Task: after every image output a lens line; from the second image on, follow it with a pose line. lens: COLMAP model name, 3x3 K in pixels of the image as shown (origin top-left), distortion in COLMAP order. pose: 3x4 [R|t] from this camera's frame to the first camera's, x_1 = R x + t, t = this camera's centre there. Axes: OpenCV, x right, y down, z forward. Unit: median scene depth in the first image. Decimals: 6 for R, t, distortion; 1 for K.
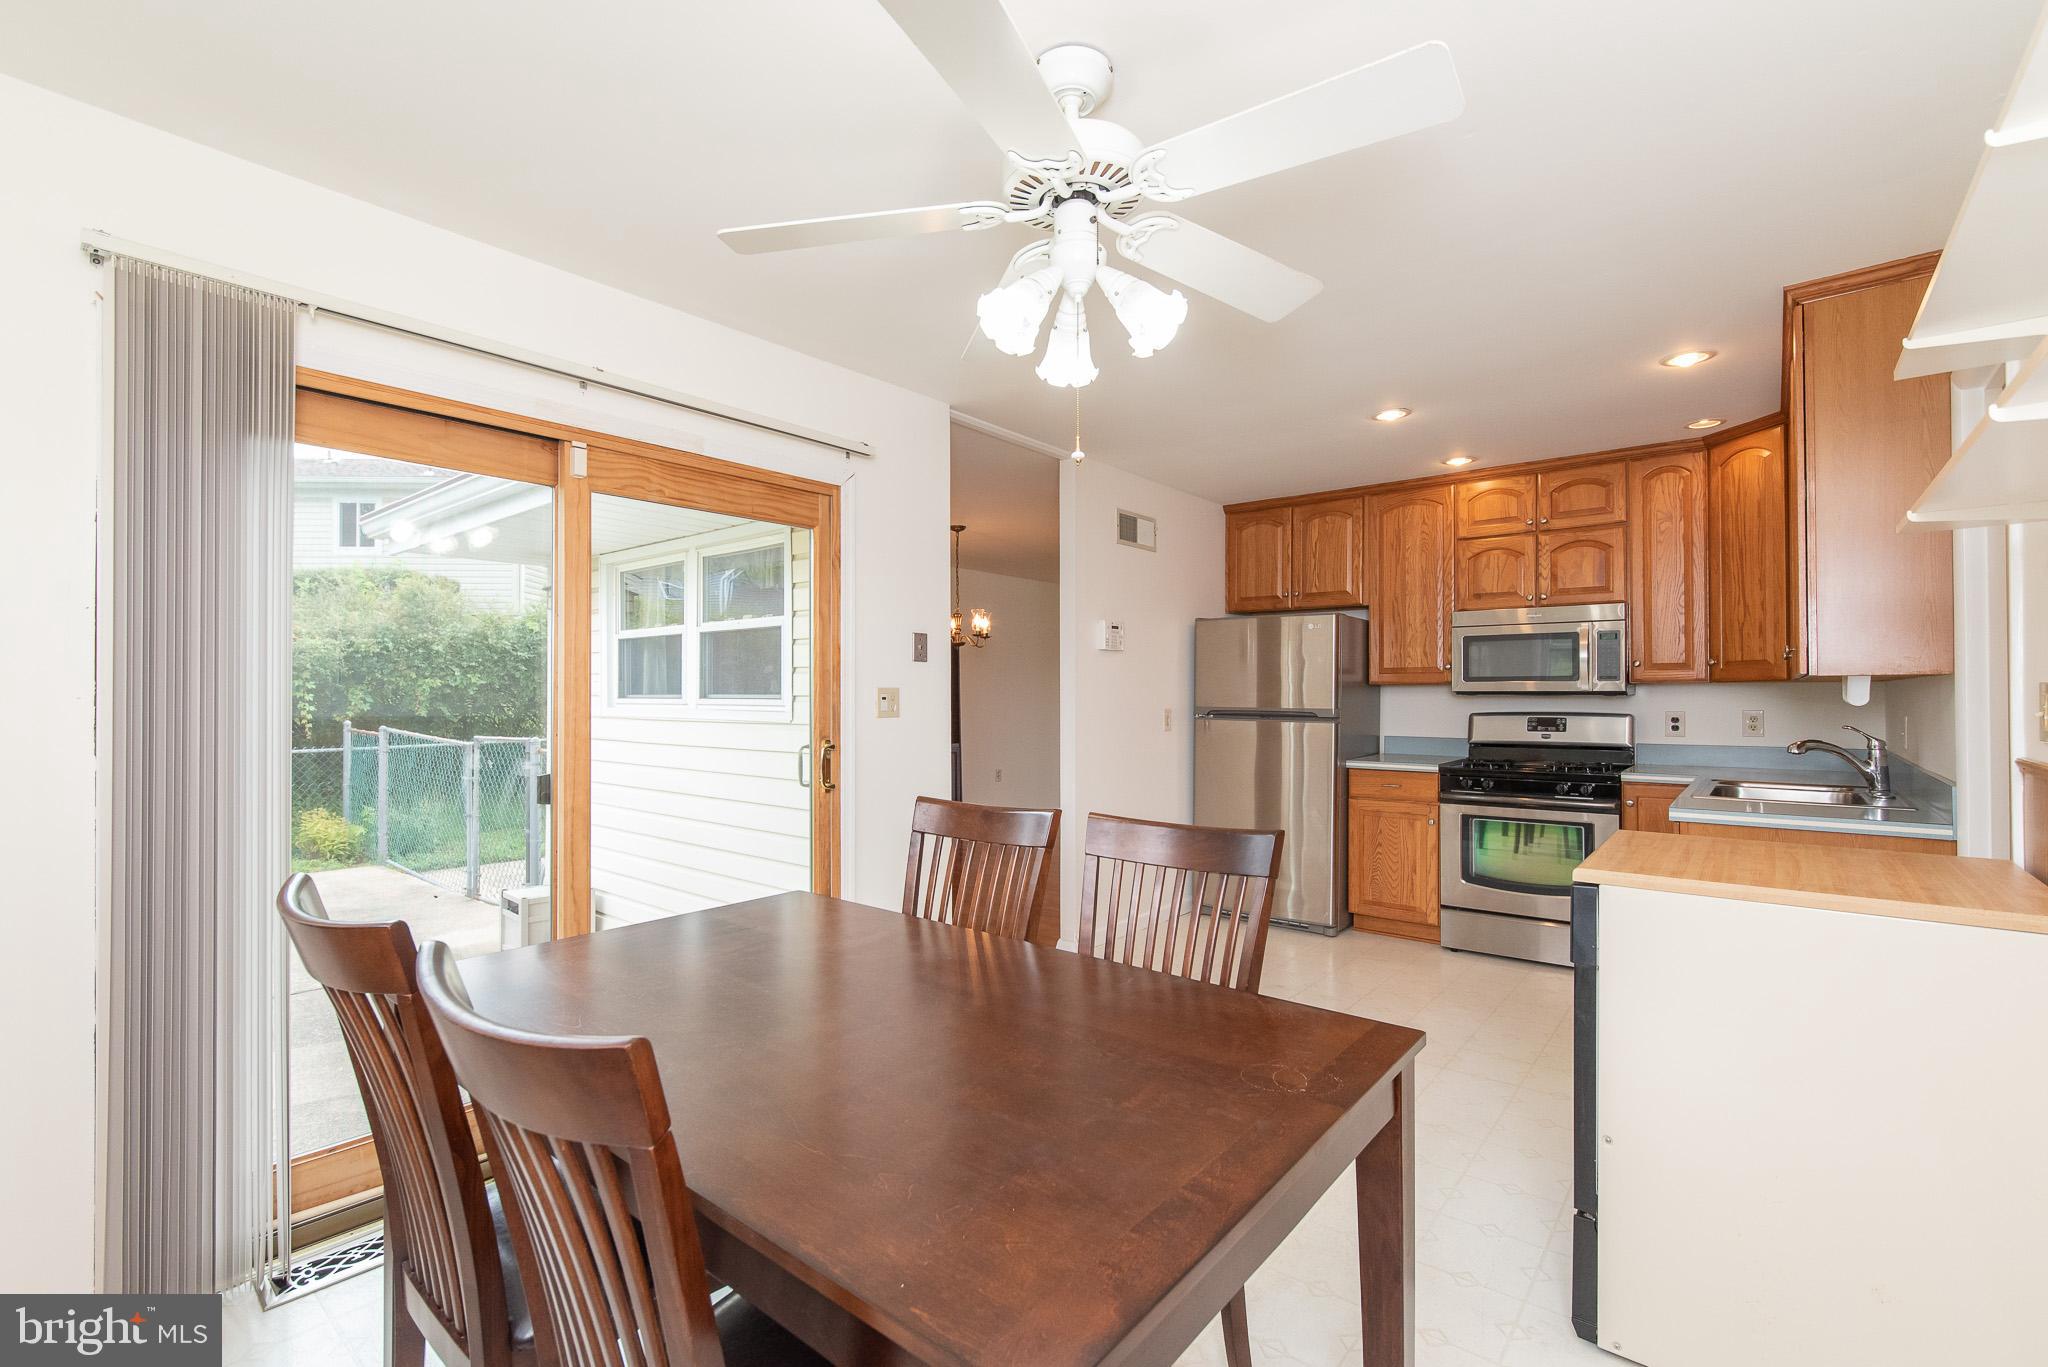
lens RADIAL K [[897.6, 0, 1025.1], [0, 897.6, 691.3], [0, 0, 1]] dist [-0.013771, -0.000018]
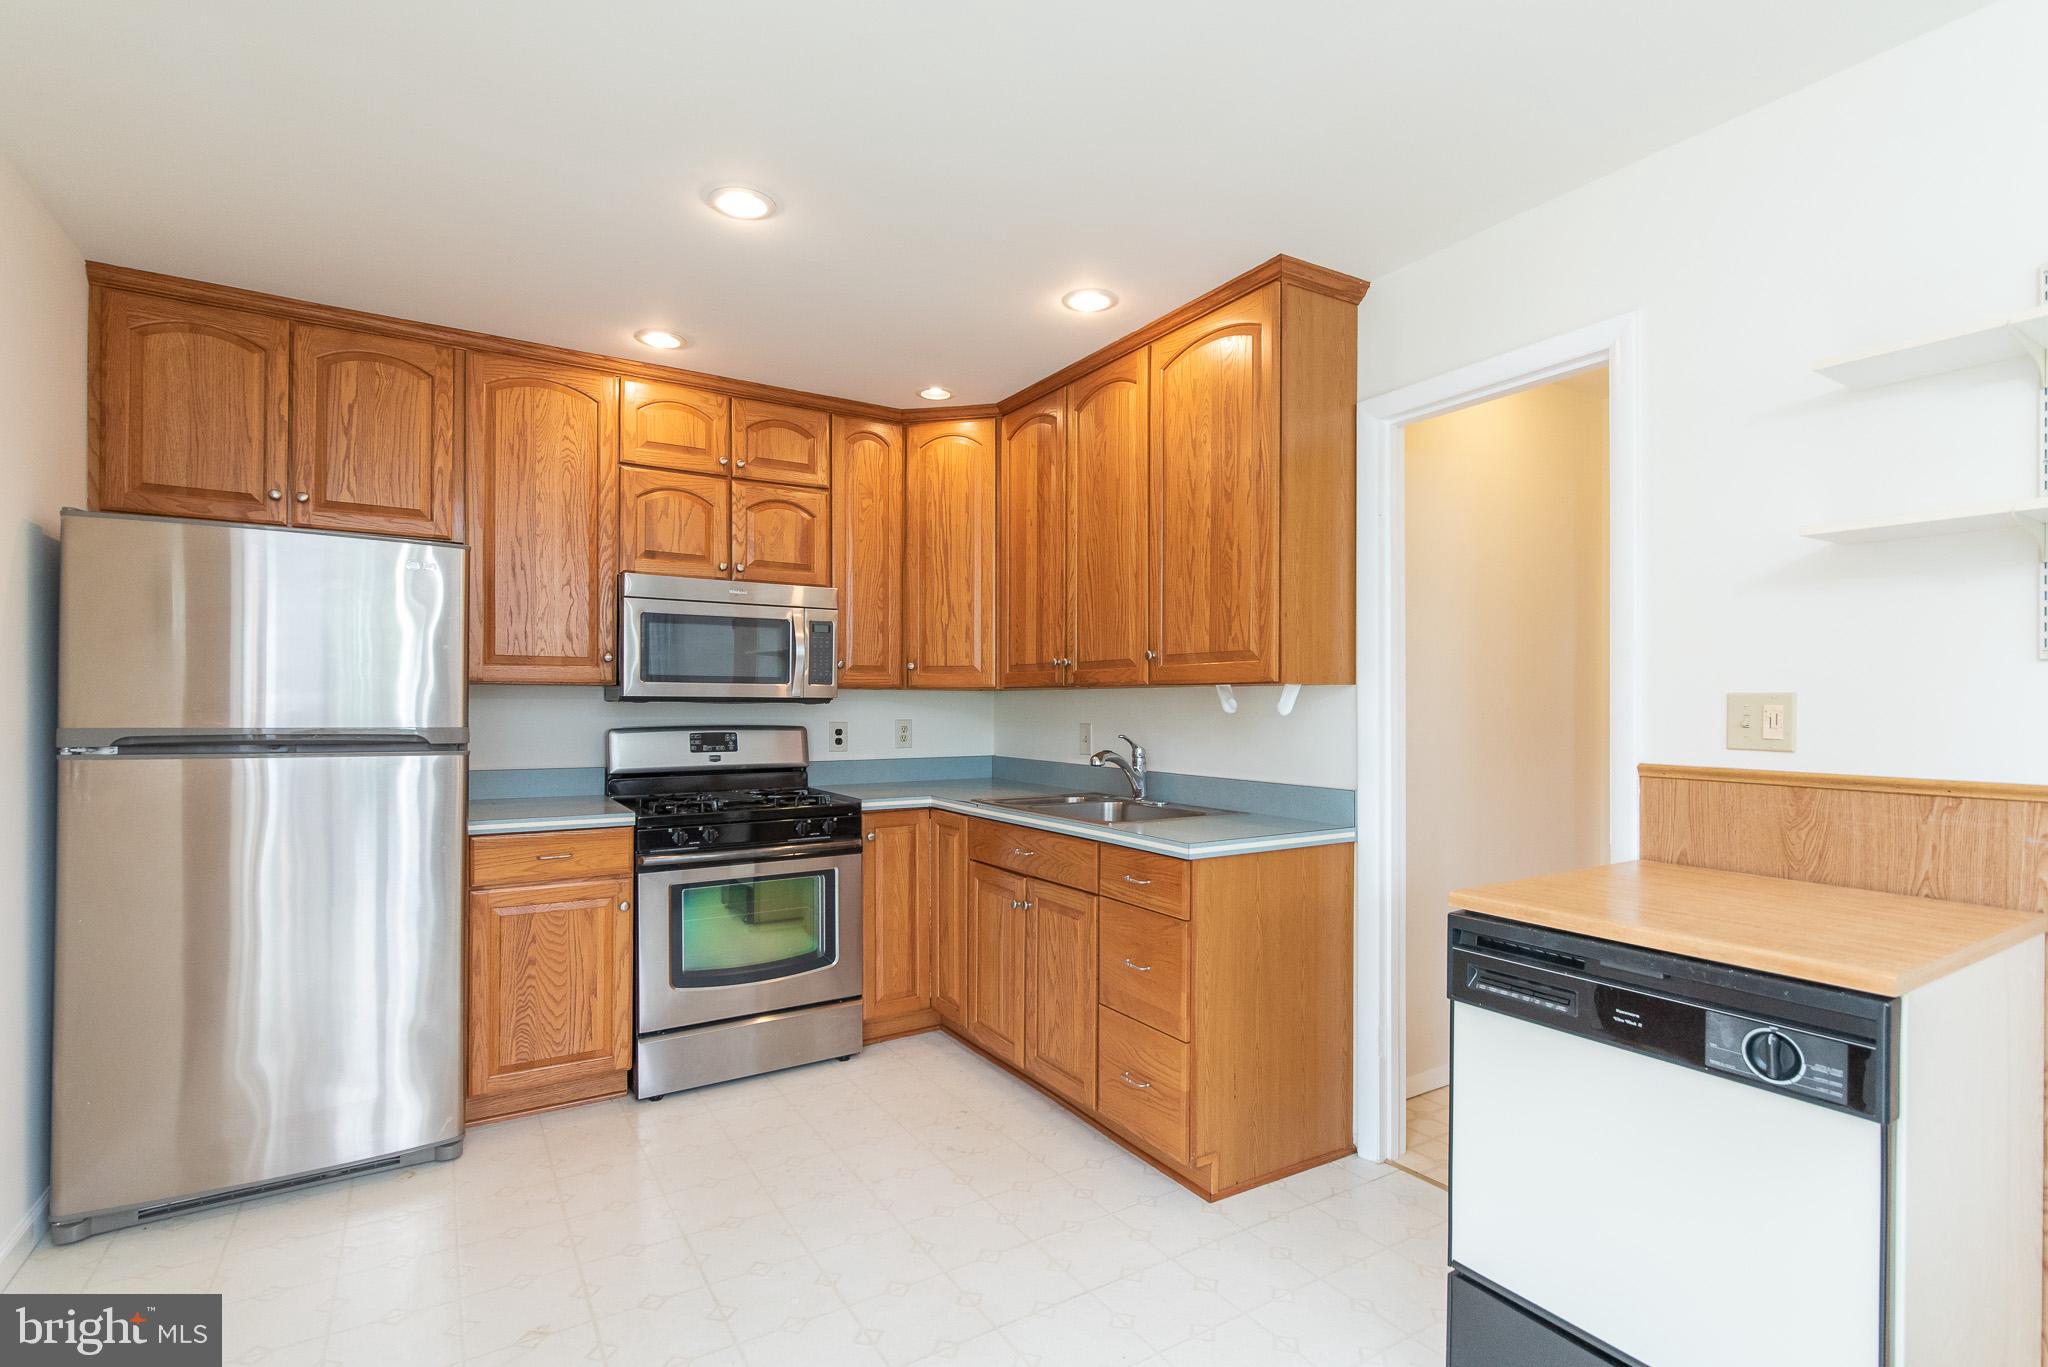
lens RADIAL K [[965.7, 0, 1013.7], [0, 965.7, 708.3], [0, 0, 1]] dist [-0.000742, -0.000632]
pose [[0.323750, -0.002244, 0.946140, -0.094327], [-0.007117, 0.999963, 0.004807, 0.003536], [-0.946116, -0.008290, 0.323722, 0.536003]]
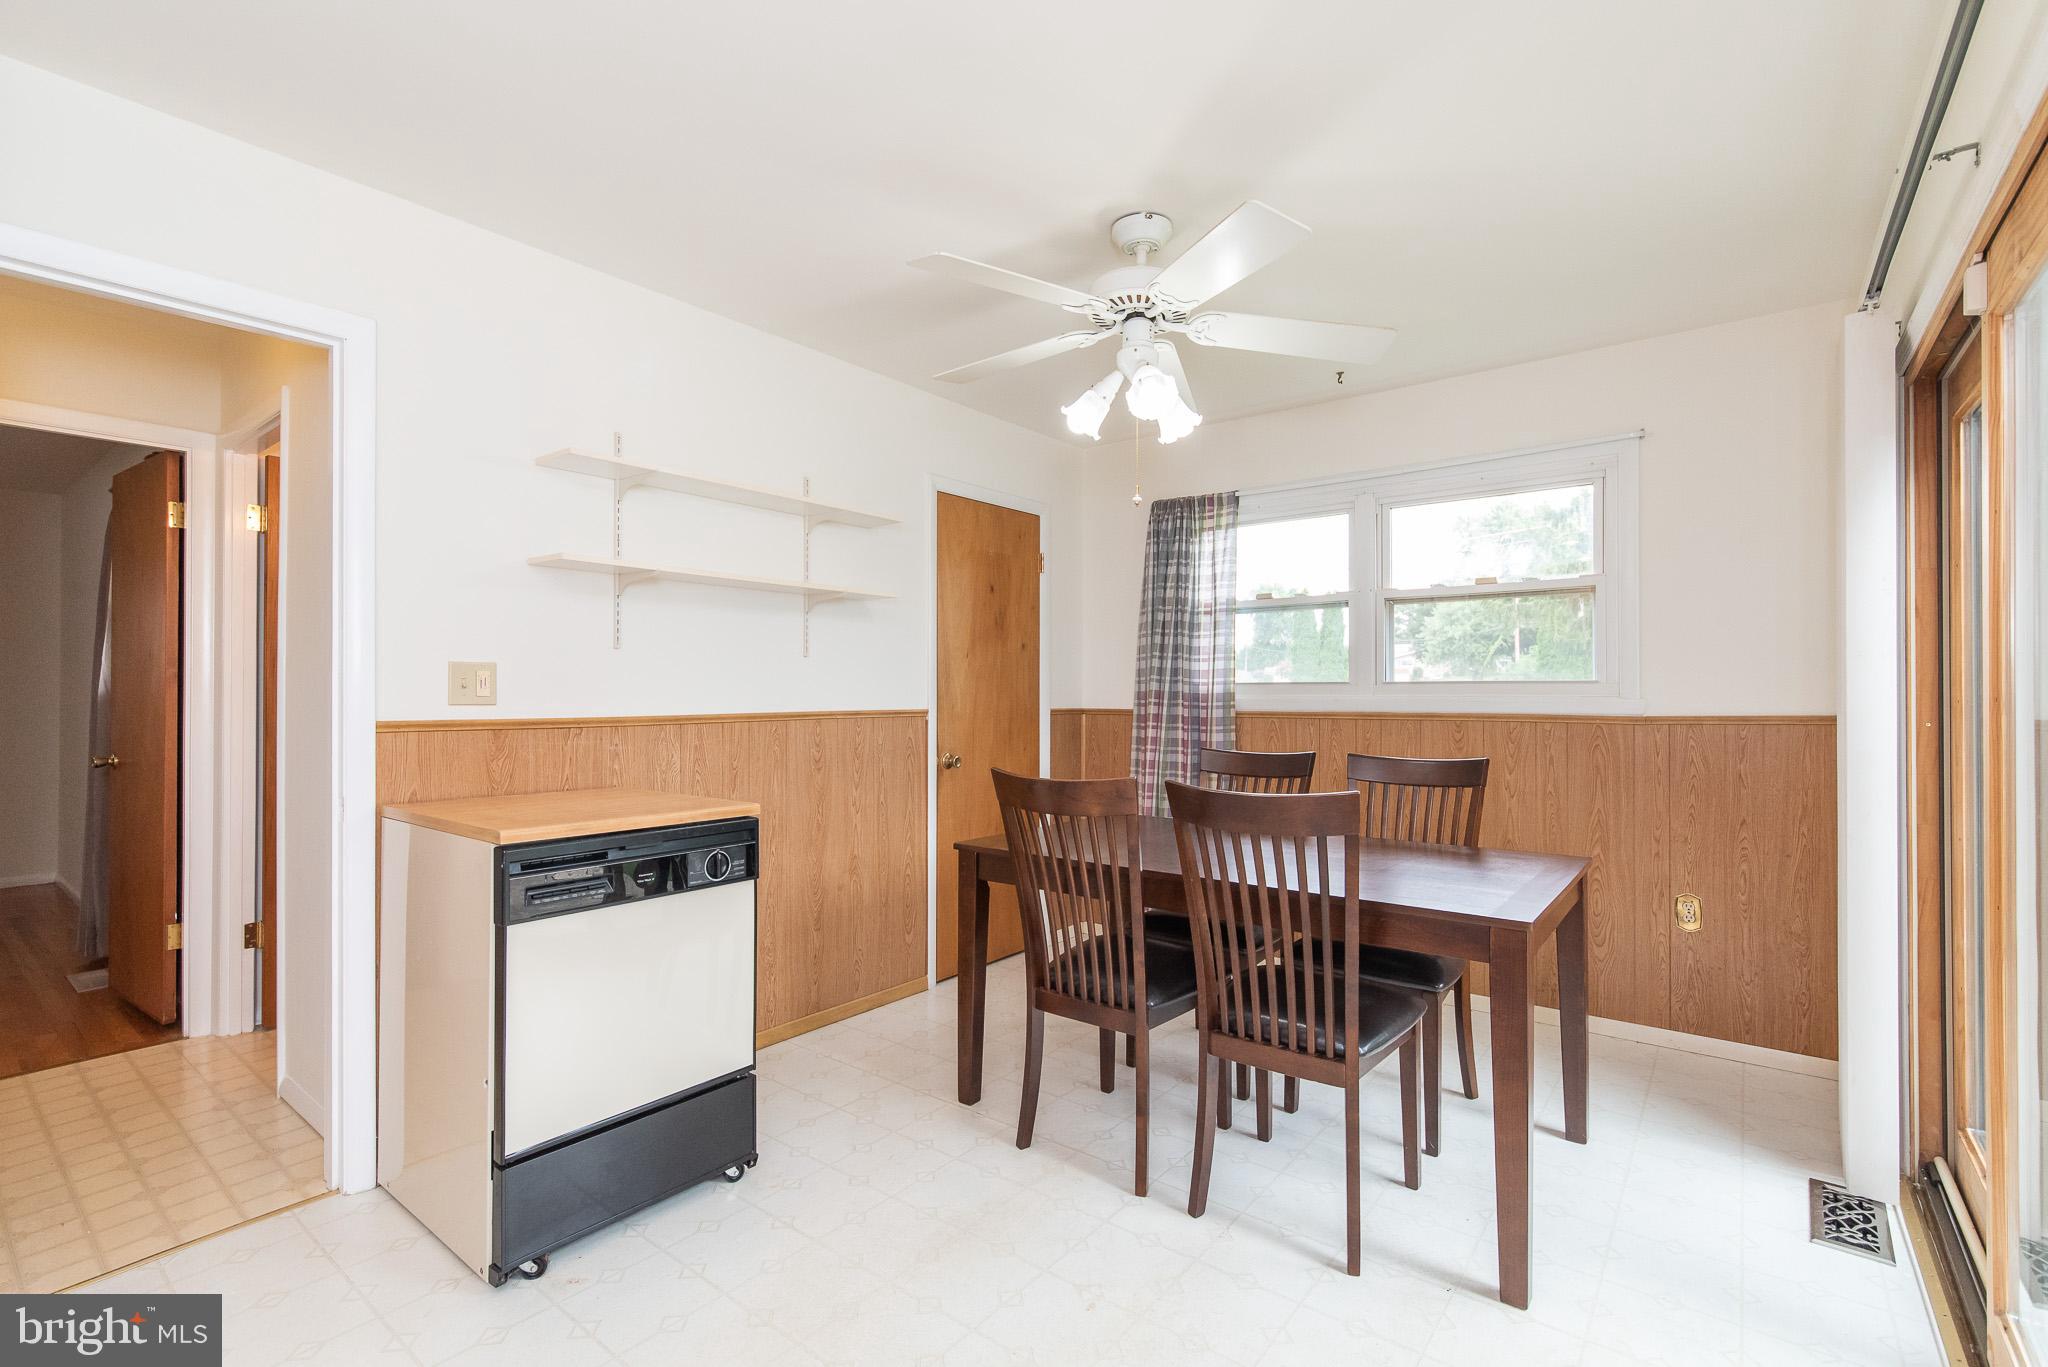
lens RADIAL K [[913.5, 0, 1029.6], [0, 913.5, 689.2], [0, 0, 1]] dist [-0.002715, -0.000225]
pose [[-0.999493, 0.001861, -0.031781, 0.104349], [0.002098, 0.999970, -0.007448, 0.017261], [0.031766, -0.007511, -0.999467, 0.914391]]
